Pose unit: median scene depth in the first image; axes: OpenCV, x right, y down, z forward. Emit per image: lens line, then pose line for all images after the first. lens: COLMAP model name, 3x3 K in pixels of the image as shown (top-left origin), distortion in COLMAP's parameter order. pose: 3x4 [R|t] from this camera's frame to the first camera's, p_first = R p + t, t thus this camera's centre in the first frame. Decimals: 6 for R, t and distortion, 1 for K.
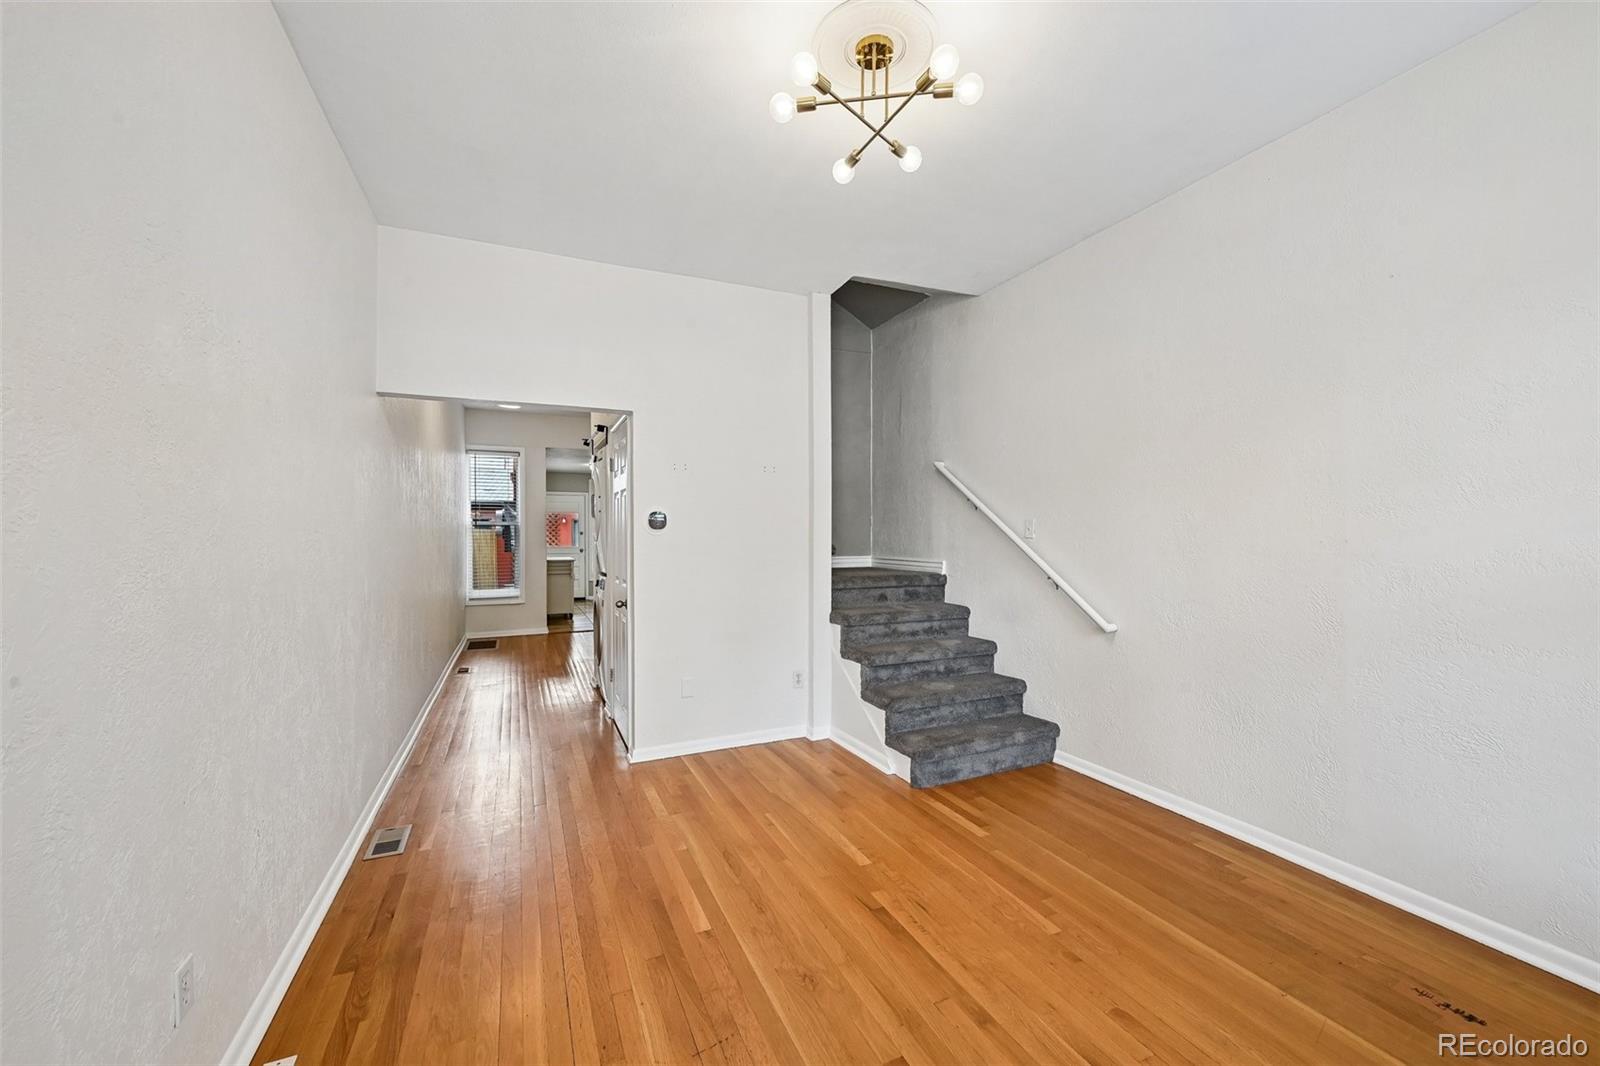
lens RADIAL K [[640.5, 0, 800.0], [0, 640.5, 533.0], [0, 0, 1]] dist [0.000024, 0.000004]
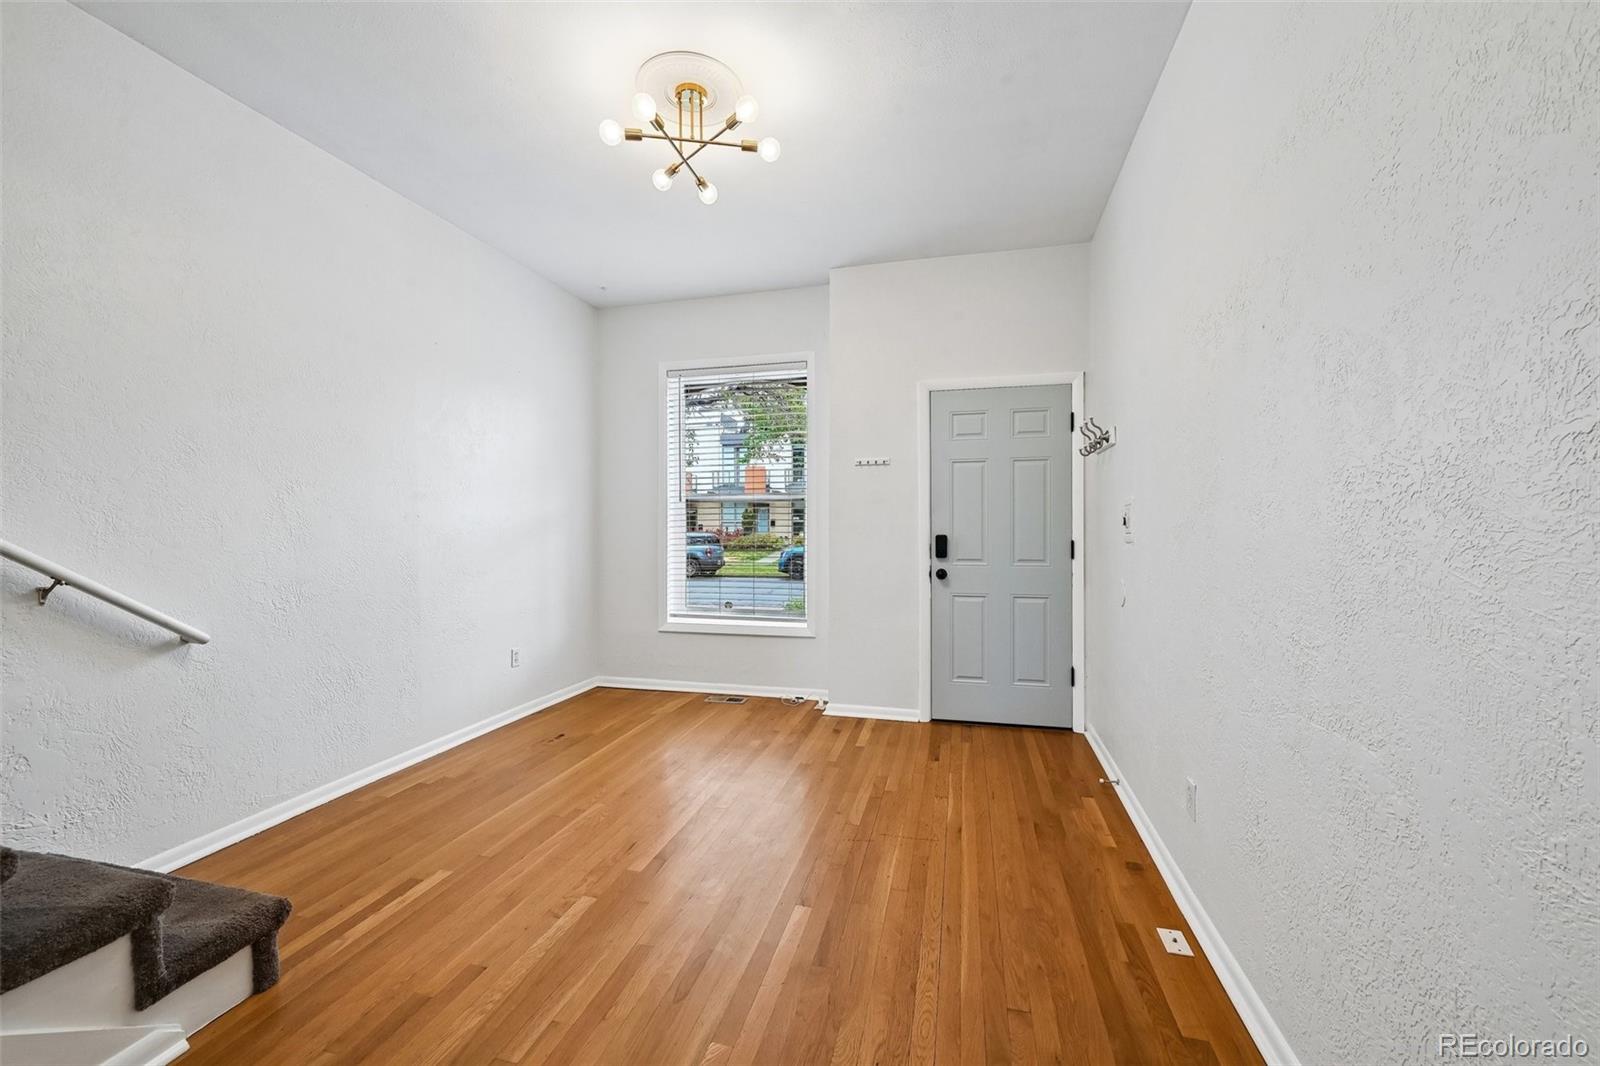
lens RADIAL K [[640.5, 0, 800.0], [0, 640.5, 533.0], [0, 0, 1]] dist [0.000024, 0.000004]
pose [[-0.788429, -0.000553, 0.615126, -0.670604], [0.005176, 0.999958, 0.007533, 0.039135], [-0.615104, 0.009123, -0.788393, 1.588742]]
